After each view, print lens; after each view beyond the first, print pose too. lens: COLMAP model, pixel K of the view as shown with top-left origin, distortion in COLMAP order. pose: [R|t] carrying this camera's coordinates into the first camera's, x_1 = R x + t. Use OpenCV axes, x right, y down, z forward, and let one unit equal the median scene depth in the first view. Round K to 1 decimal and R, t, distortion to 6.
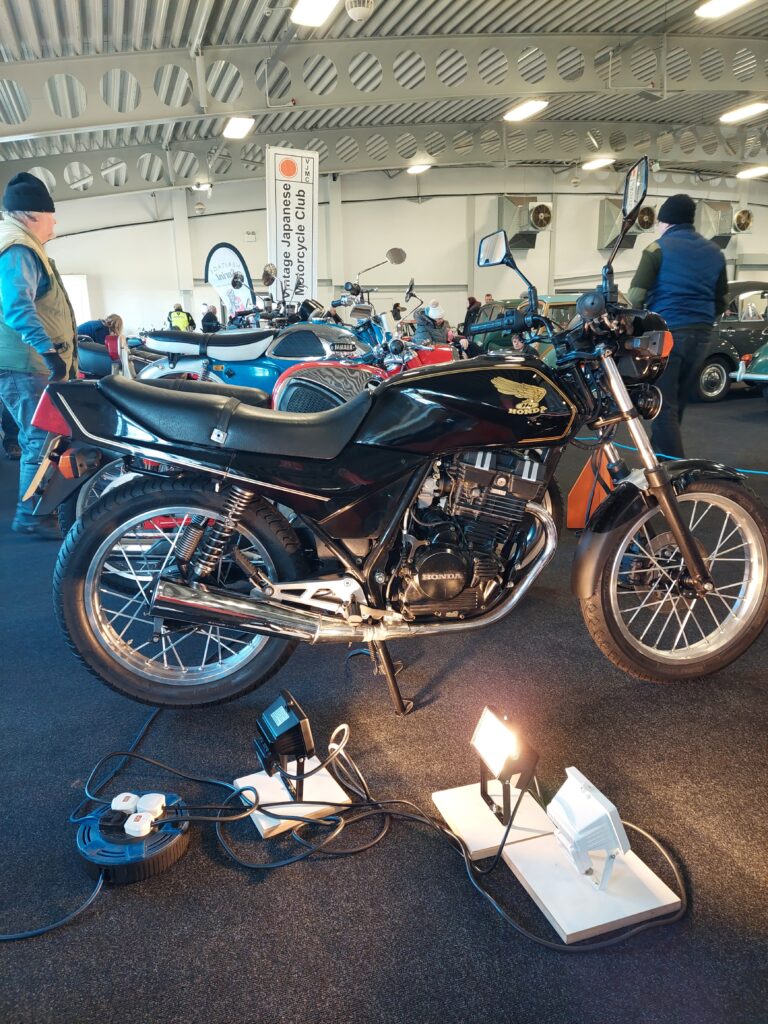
lens RADIAL K [[738.2, 0, 354.6], [0, 738.2, 505.7], [0, 0, 1]] dist [0.106789, -0.082359]
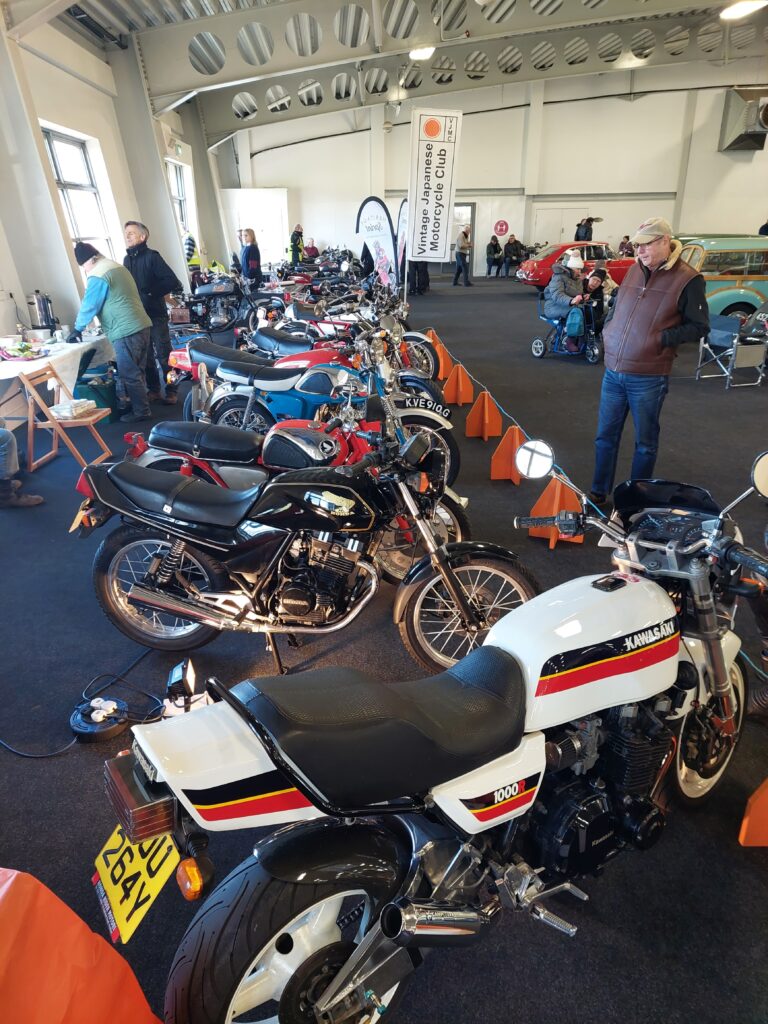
lens RADIAL K [[738.2, 0, 354.6], [0, 738.2, 505.7], [0, 0, 1]] dist [0.106789, -0.082359]
pose [[0.960005, 0.112099, -0.256561, 0.602149], [-0.073919, 0.985314, 0.153921, -0.354846], [0.270048, -0.128801, 0.954193, -0.472221]]
